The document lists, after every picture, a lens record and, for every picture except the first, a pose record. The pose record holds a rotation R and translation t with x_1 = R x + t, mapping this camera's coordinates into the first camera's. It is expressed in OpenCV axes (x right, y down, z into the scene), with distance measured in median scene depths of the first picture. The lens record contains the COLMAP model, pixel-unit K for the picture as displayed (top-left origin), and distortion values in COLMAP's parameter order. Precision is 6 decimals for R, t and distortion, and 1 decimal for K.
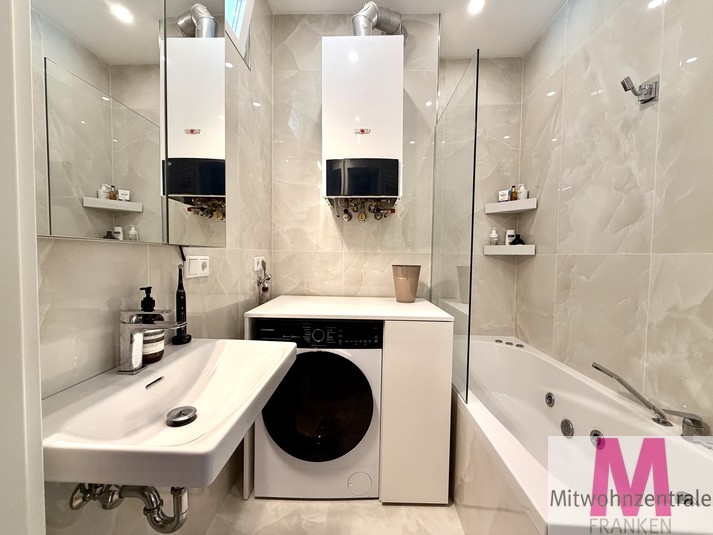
lens RADIAL K [[284.0, 0, 354.1], [0, 284.0, 266.9], [0, 0, 1]] dist [-0.000099, -0.000204]
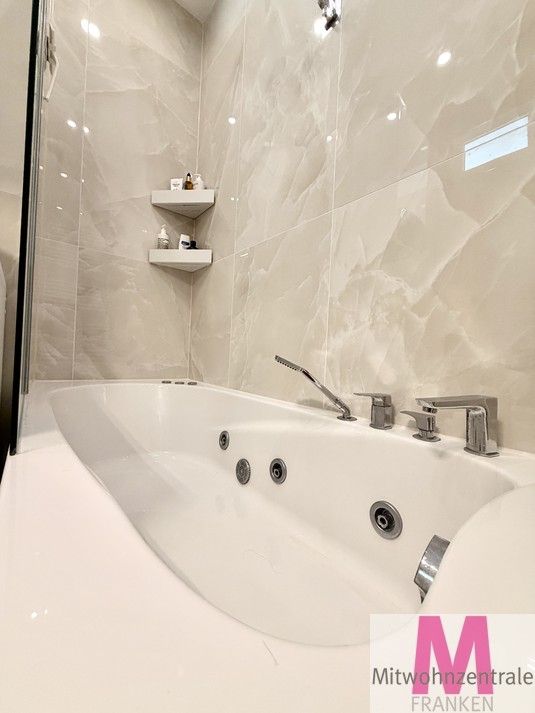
lens RADIAL K [[284.0, 0, 267.1], [0, 284.0, 354.4], [0, 0, 1]] dist [-0.000099, -0.000204]
pose [[0.744328, 0.019819, 0.667520, 0.309432], [-0.009657, 0.999774, -0.018915, 0.285316], [-0.667744, 0.007632, 0.744352, 0.421542]]
